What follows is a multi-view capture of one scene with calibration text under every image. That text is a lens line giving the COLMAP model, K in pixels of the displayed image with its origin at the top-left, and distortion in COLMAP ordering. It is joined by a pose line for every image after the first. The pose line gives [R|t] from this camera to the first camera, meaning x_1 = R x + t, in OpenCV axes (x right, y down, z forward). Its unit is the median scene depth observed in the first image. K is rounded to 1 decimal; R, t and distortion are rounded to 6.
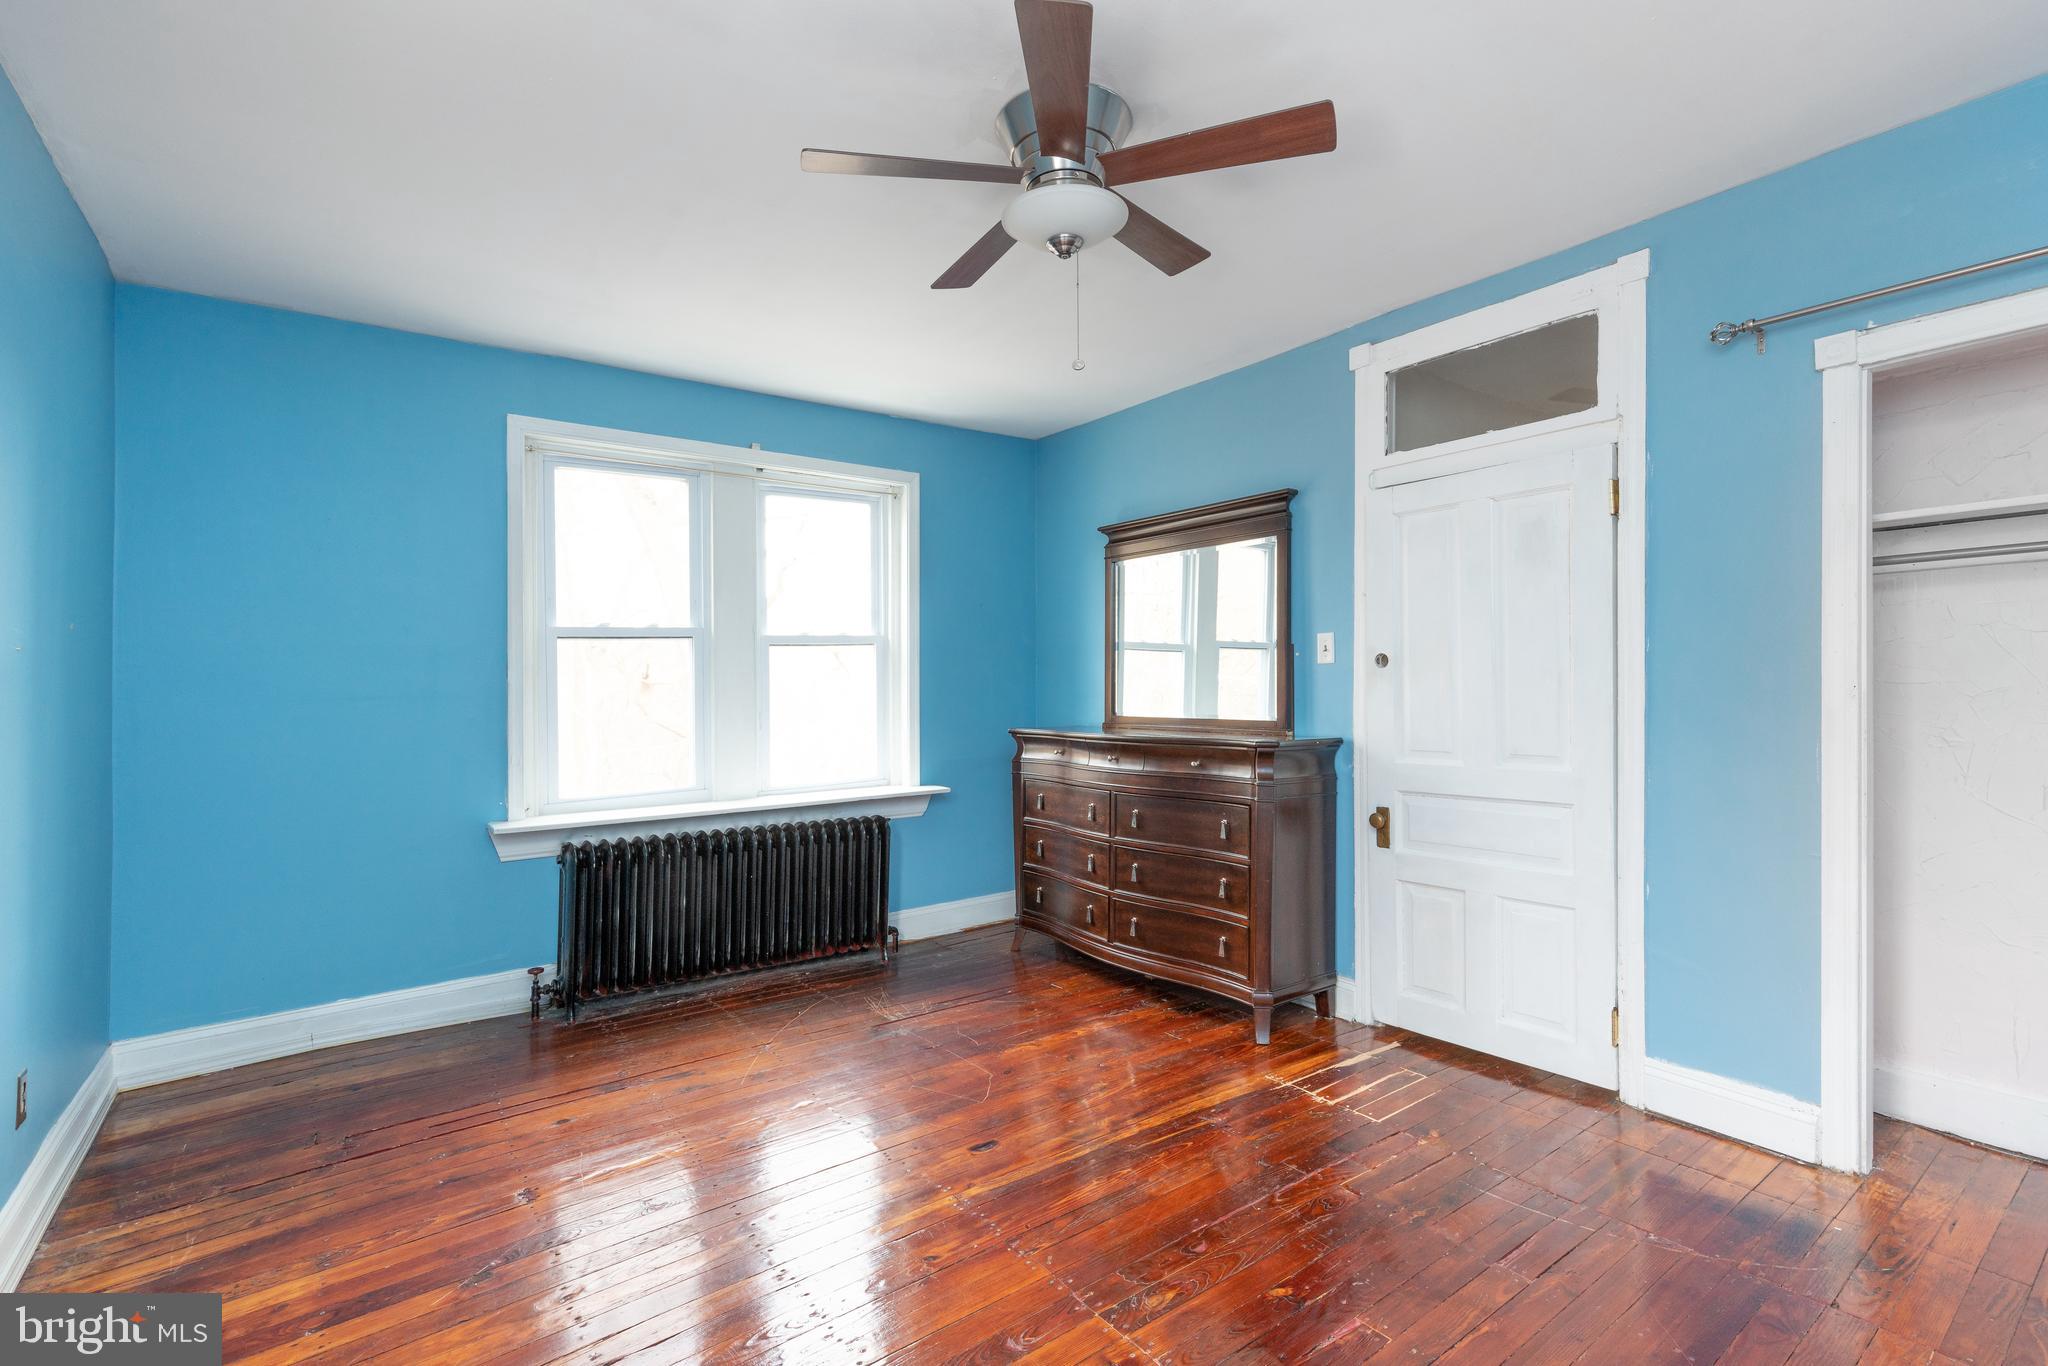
lens RADIAL K [[920.9, 0, 1016.8], [0, 920.9, 668.9], [0, 0, 1]] dist [0.003726, 0.000517]
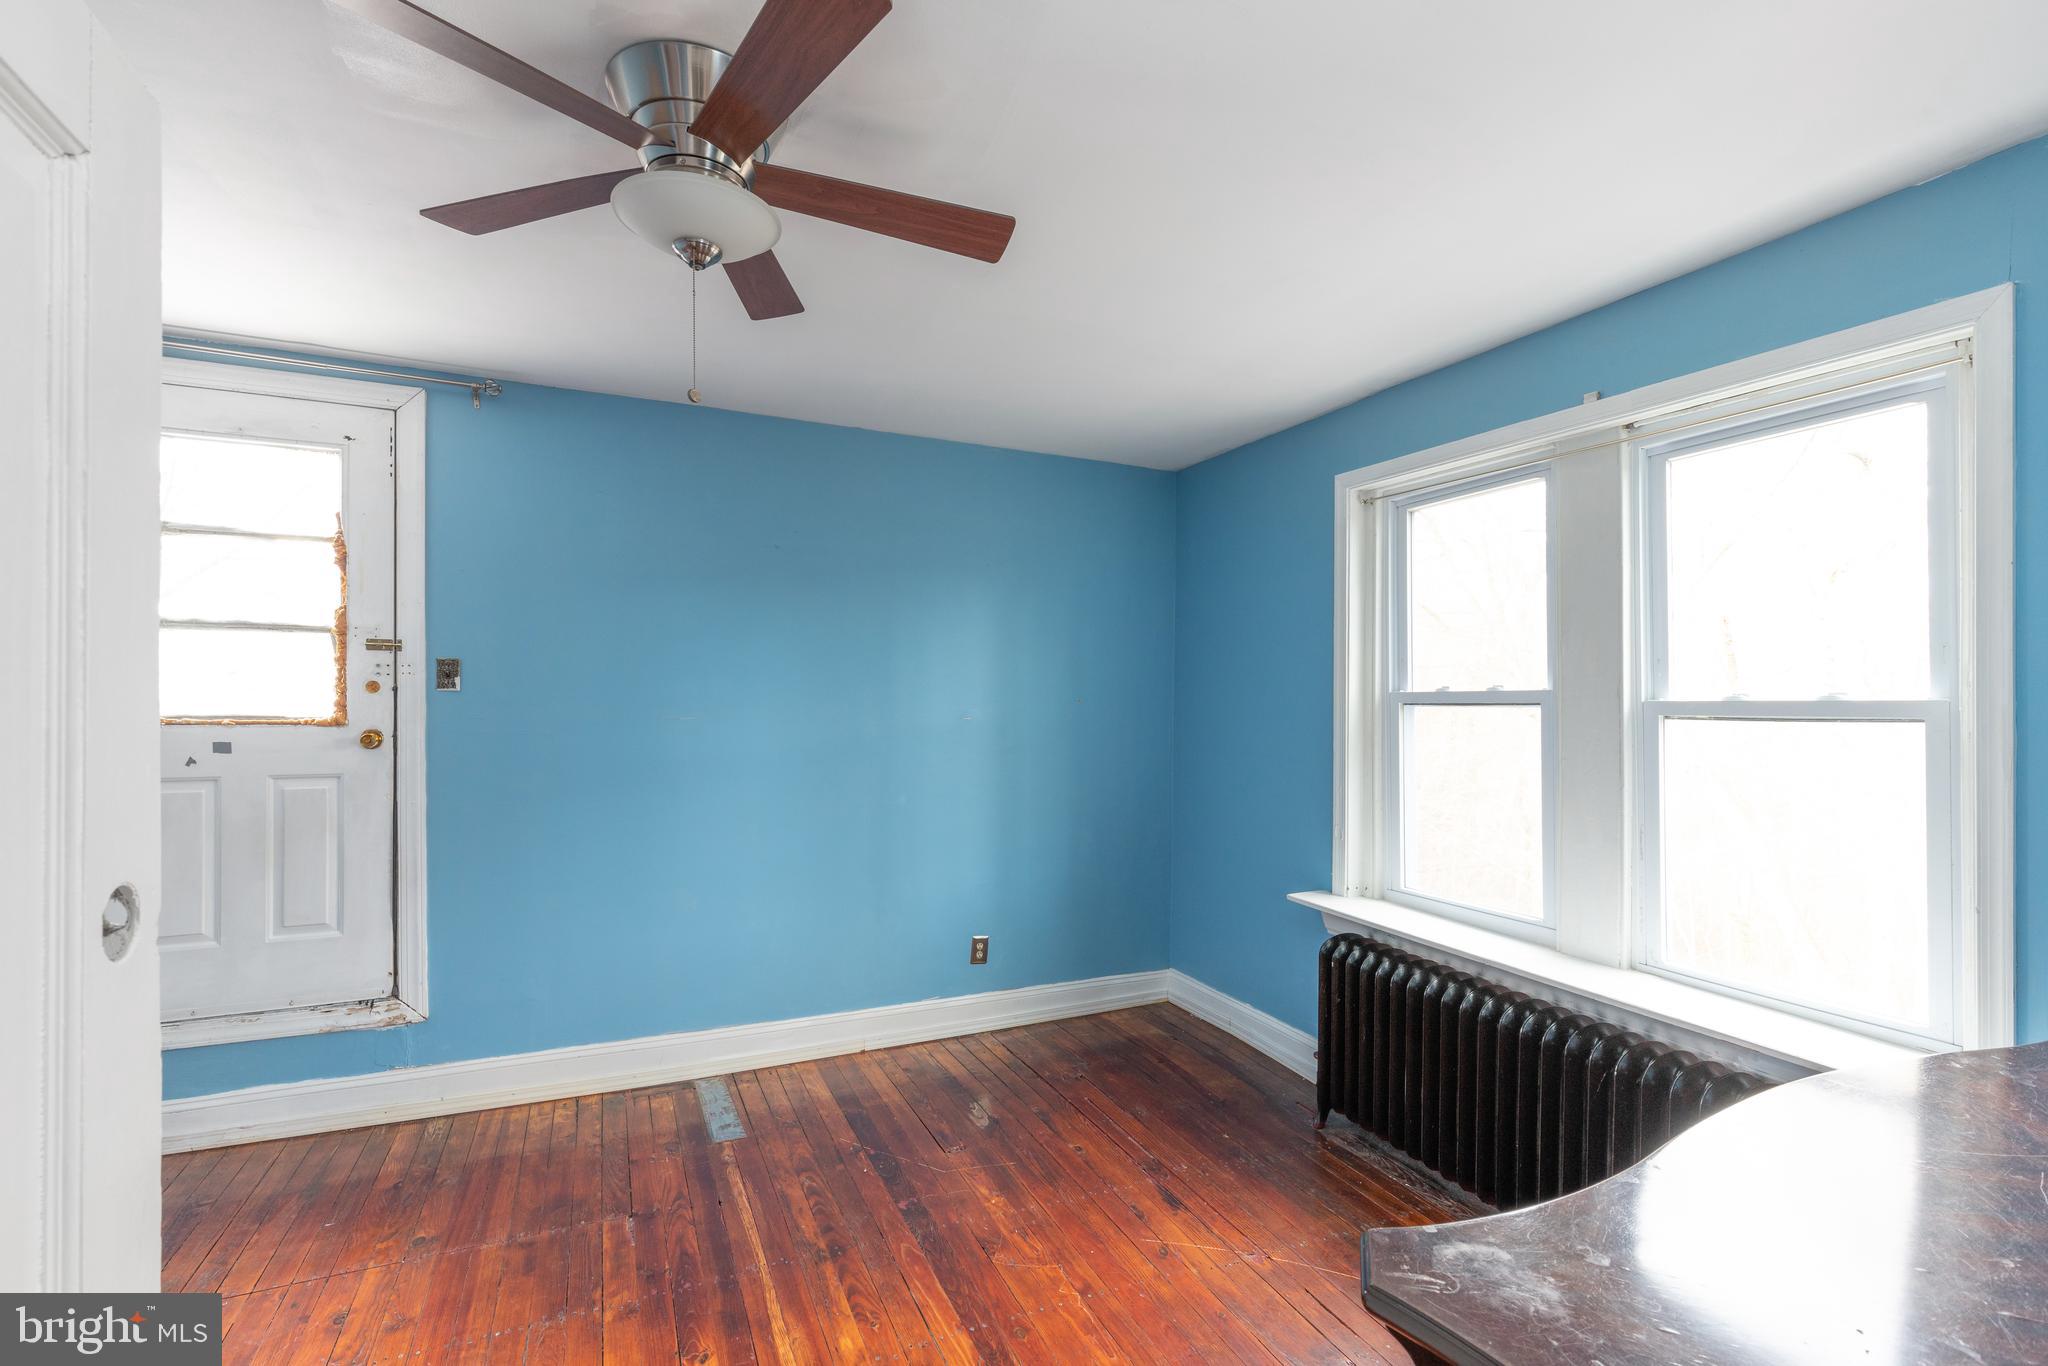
lens RADIAL K [[908.6, 0, 1024.0], [0, 908.6, 683.0], [0, 0, 1]] dist [0.002631, 0.000221]
pose [[-0.201016, -0.001709, -0.979586, 0.422252], [-0.003052, 0.999995, -0.001118, -0.051631], [0.979583, 0.002765, -0.201020, 0.810998]]
